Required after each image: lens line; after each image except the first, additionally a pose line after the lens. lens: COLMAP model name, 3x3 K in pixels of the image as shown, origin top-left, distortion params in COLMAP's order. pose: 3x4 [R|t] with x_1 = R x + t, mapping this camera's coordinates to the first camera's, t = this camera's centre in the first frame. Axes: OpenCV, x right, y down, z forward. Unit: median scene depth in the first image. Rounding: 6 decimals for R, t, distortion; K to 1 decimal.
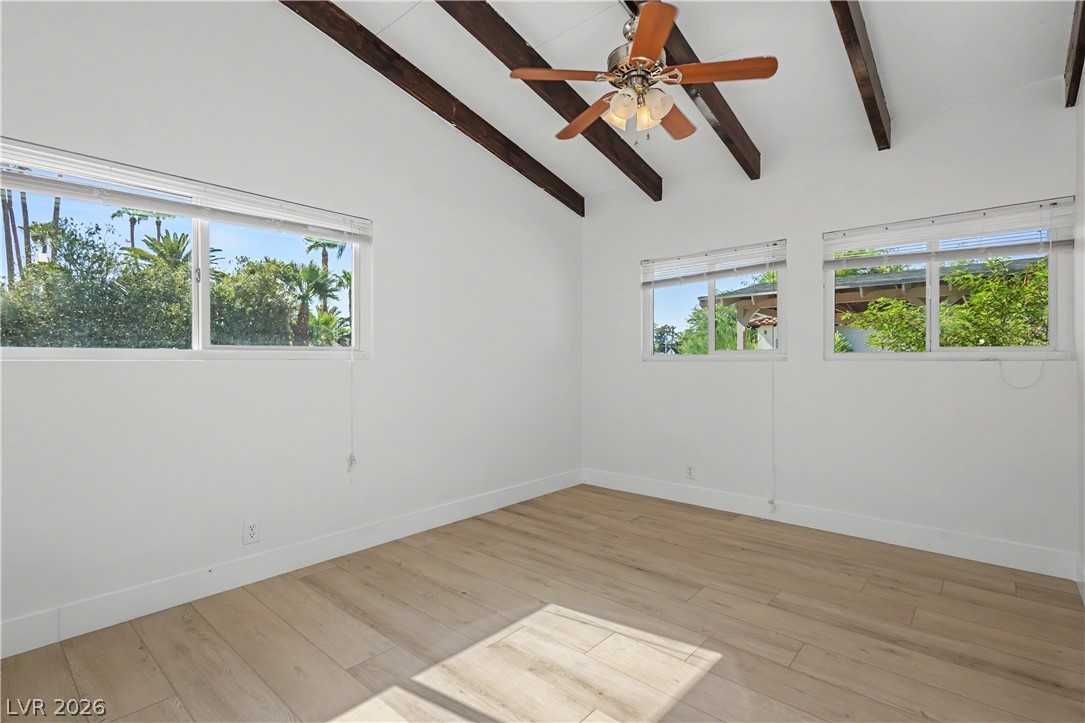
lens RADIAL K [[497.1, 0, 533.4], [0, 497.1, 360.9], [0, 0, 1]] dist [0.001797, -0.001665]
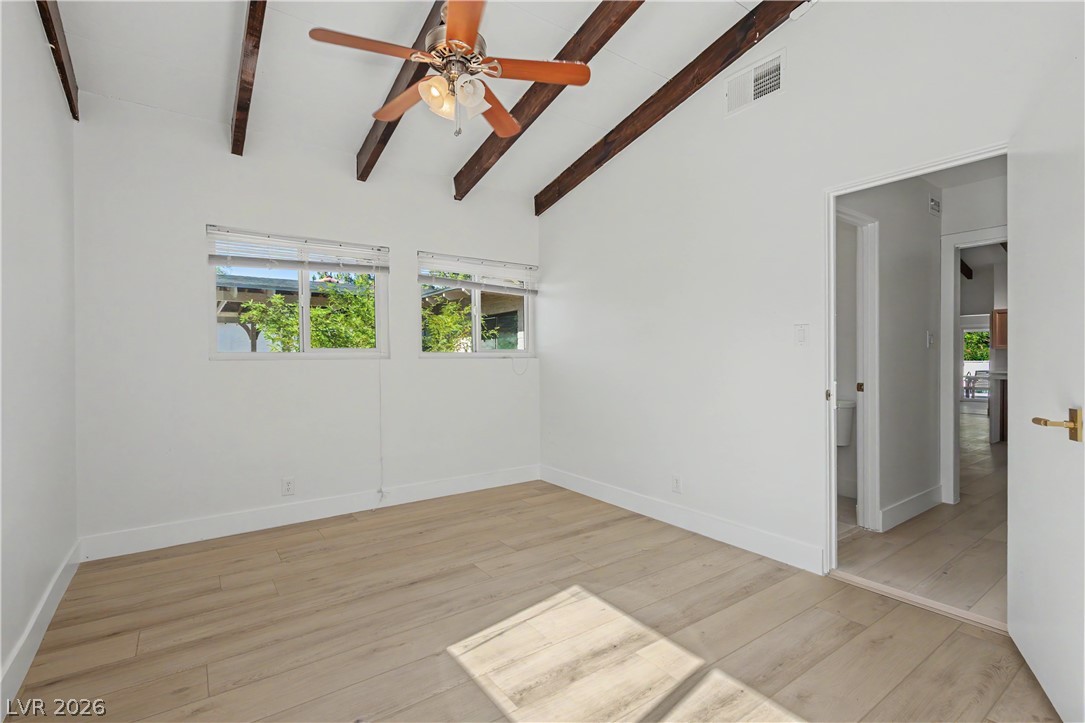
lens RADIAL K [[497.1, 0, 534.6], [0, 497.1, 360.2], [0, 0, 1]] dist [0.001797, -0.001665]
pose [[0.230845, -0.004554, 0.972980, -0.624479], [0.006074, 0.999976, 0.003239, 0.002403], [-0.972971, 0.005162, 0.230868, 0.557749]]
